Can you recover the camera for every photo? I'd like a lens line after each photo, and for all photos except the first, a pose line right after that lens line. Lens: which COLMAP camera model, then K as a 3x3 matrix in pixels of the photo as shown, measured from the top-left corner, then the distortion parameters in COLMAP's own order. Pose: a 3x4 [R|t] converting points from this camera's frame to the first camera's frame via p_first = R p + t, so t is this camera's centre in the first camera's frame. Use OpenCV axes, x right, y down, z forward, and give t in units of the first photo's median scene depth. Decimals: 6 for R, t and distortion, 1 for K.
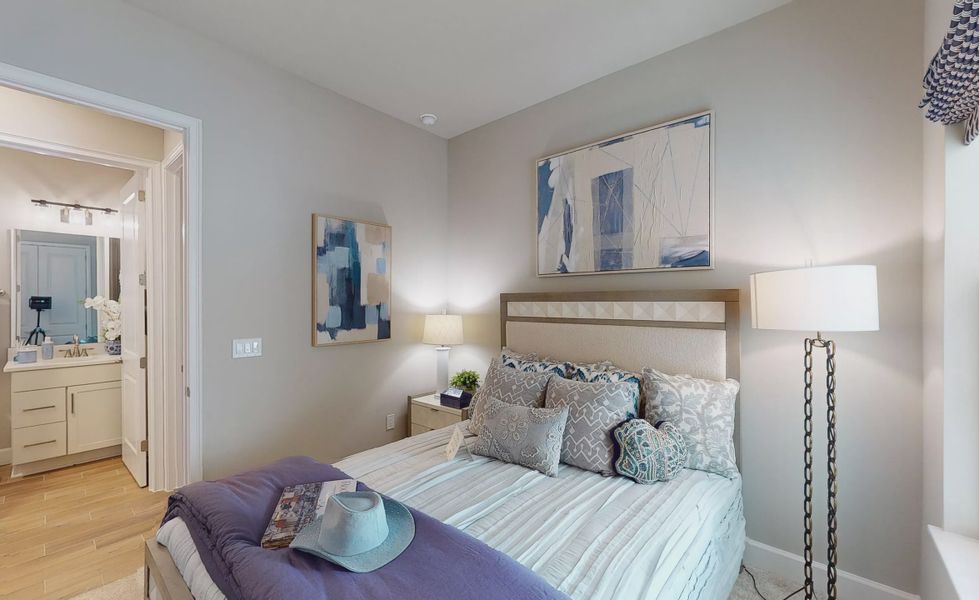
lens RADIAL K [[401.4, 0, 487.4], [0, 401.4, 299.7], [0, 0, 1]] dist [-0.003143, -0.000130]
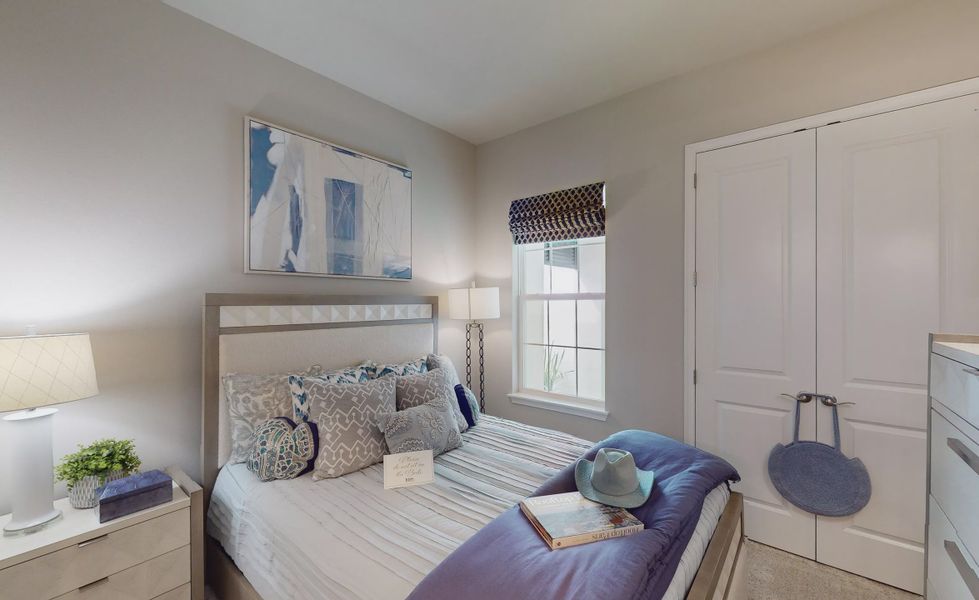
lens RADIAL K [[401.4, 0, 487.0], [0, 401.4, 302.8], [0, 0, 1]] dist [-0.003143, -0.000130]
pose [[-0.045299, 0.004160, 0.998965, -0.696185], [0.002891, 0.999988, -0.004033, 0.004114], [-0.998969, 0.002705, -0.045310, 0.637732]]
